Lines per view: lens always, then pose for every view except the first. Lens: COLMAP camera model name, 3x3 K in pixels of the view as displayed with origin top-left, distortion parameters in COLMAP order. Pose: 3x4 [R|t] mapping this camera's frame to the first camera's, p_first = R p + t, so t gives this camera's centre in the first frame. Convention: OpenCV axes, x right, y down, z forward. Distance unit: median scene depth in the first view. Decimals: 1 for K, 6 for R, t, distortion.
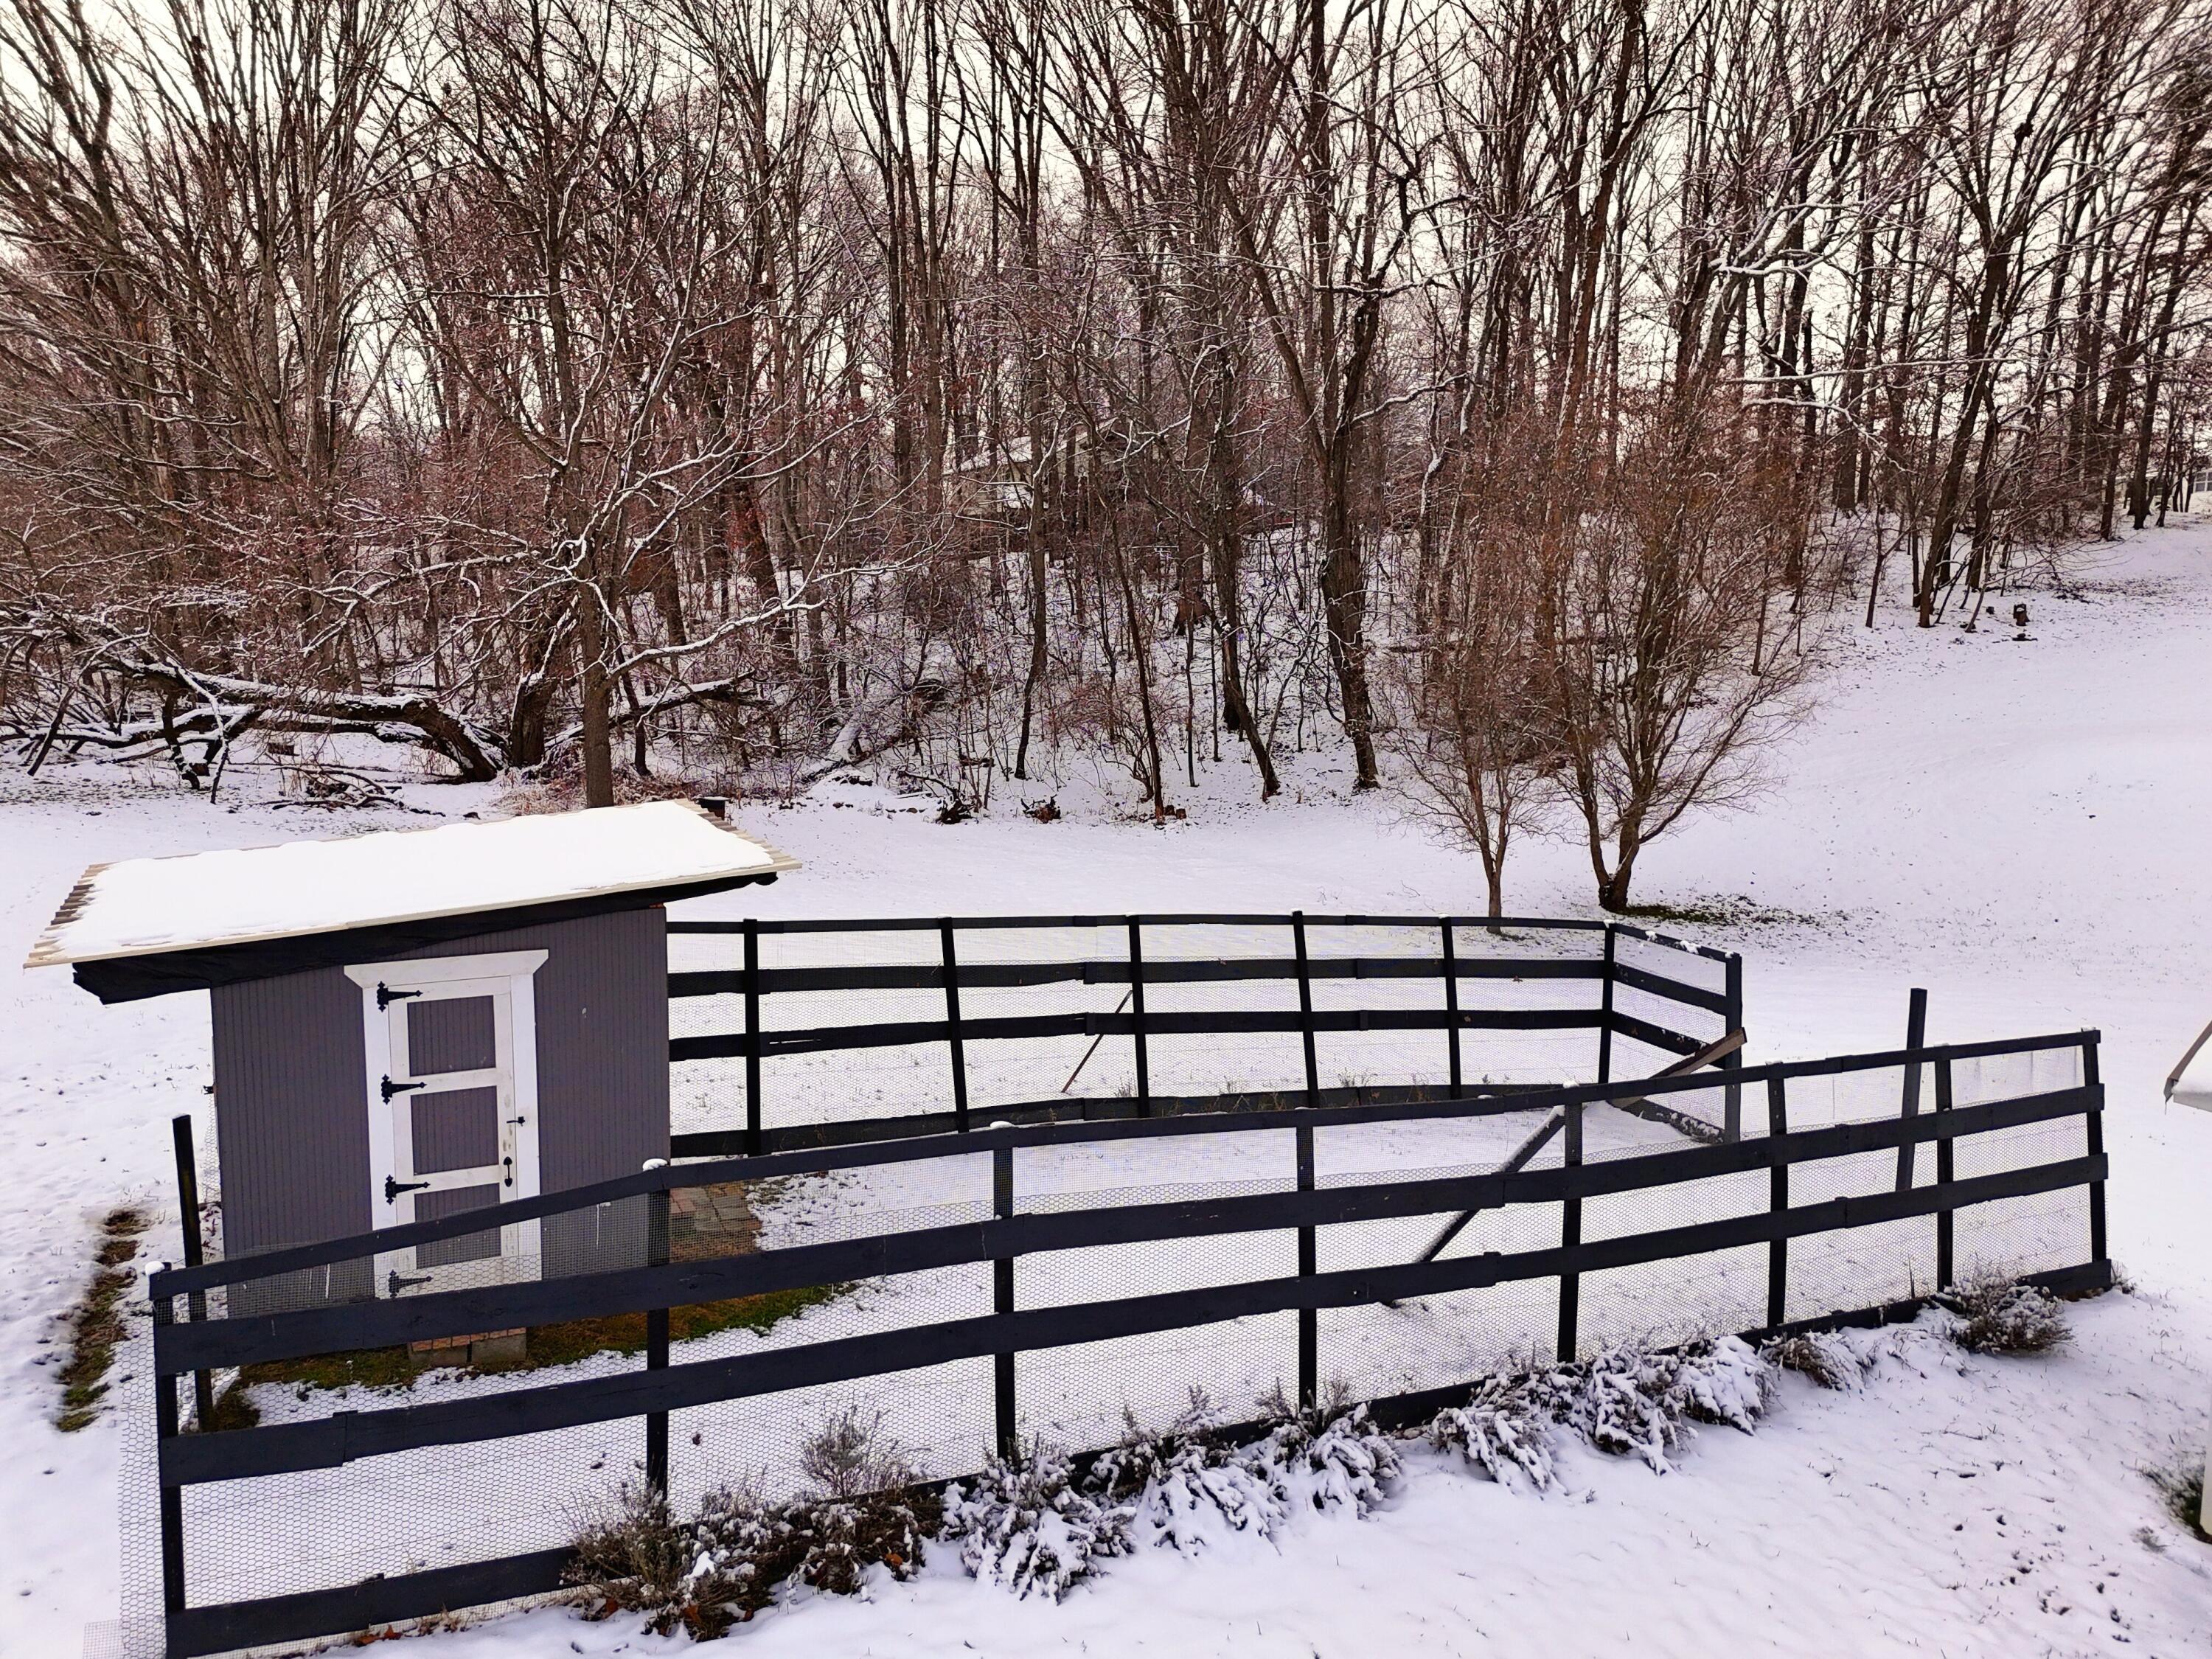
lens RADIAL K [[1633.6, 0, 1106.0], [0, 1633.6, 829.5], [0, 0, 1]] dist [0.071663, -0.068331]
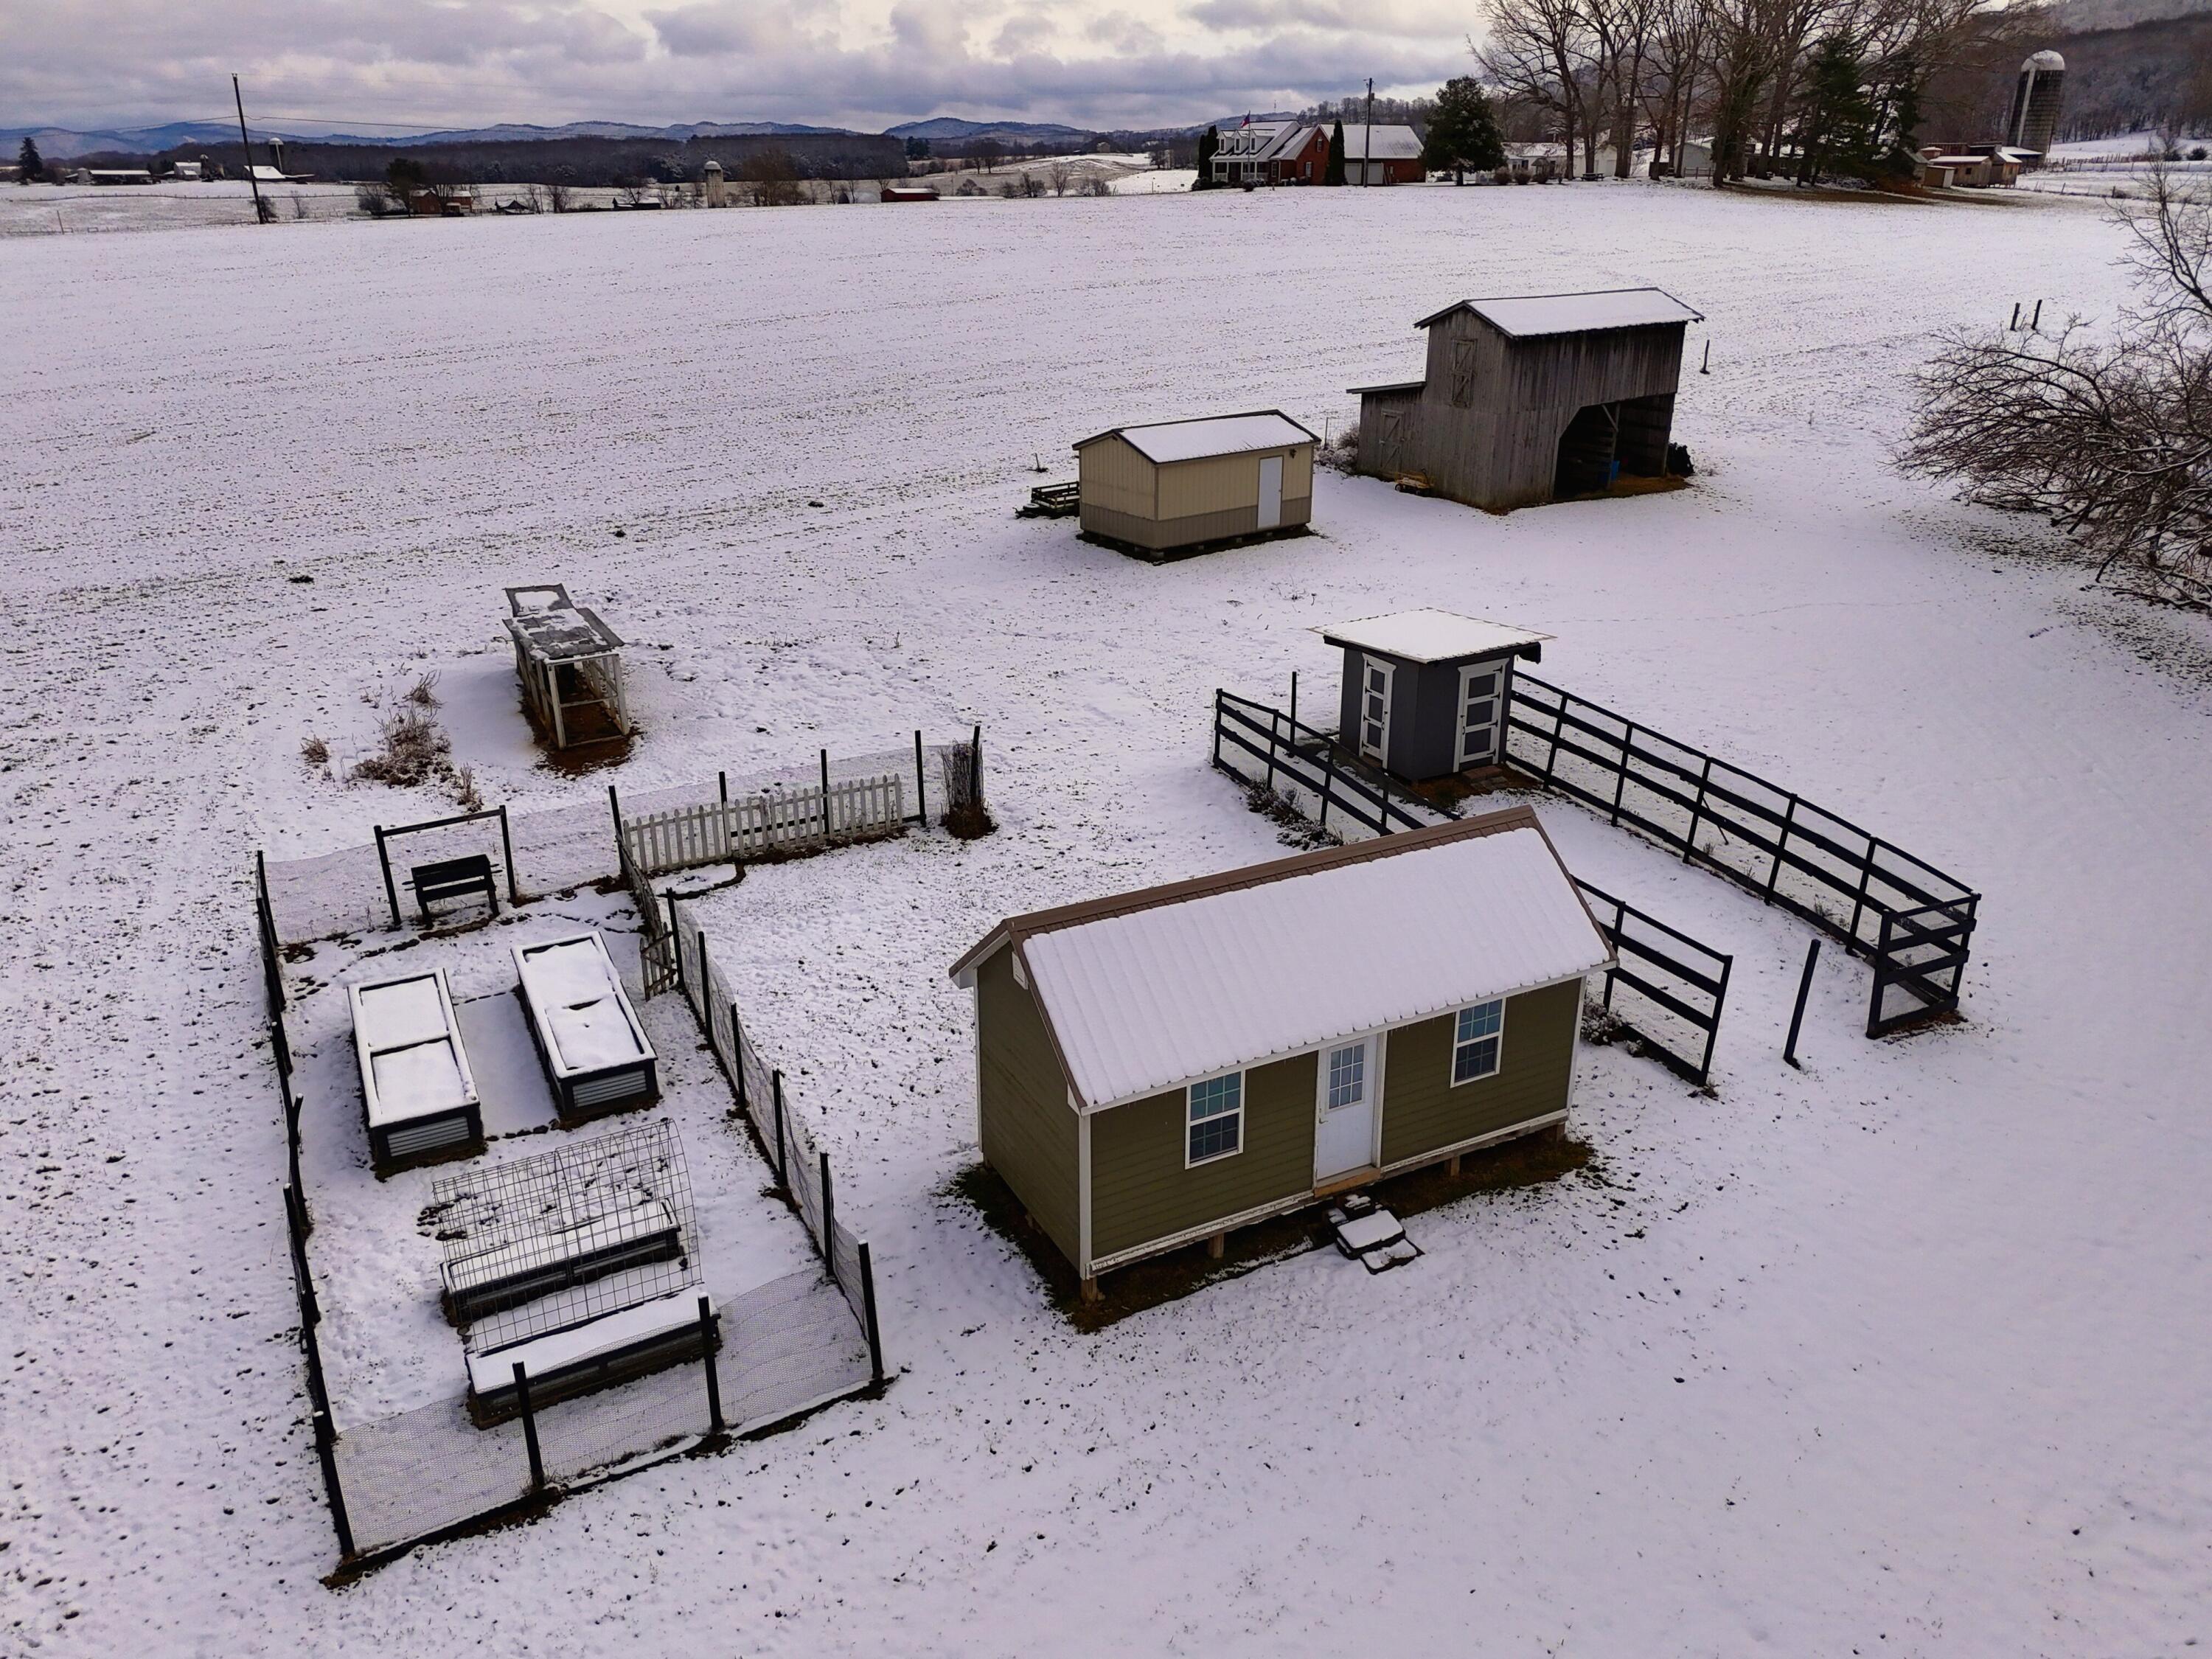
lens RADIAL K [[1633.6, 0, 1106.0], [0, 1633.6, 829.5], [0, 0, 1]] dist [0.071663, -0.068331]
pose [[-0.000473, 0.352619, -0.935767, 2.842854], [-0.131140, 0.927664, 0.349632, -0.692333], [0.991364, 0.122882, 0.045803, 0.310394]]
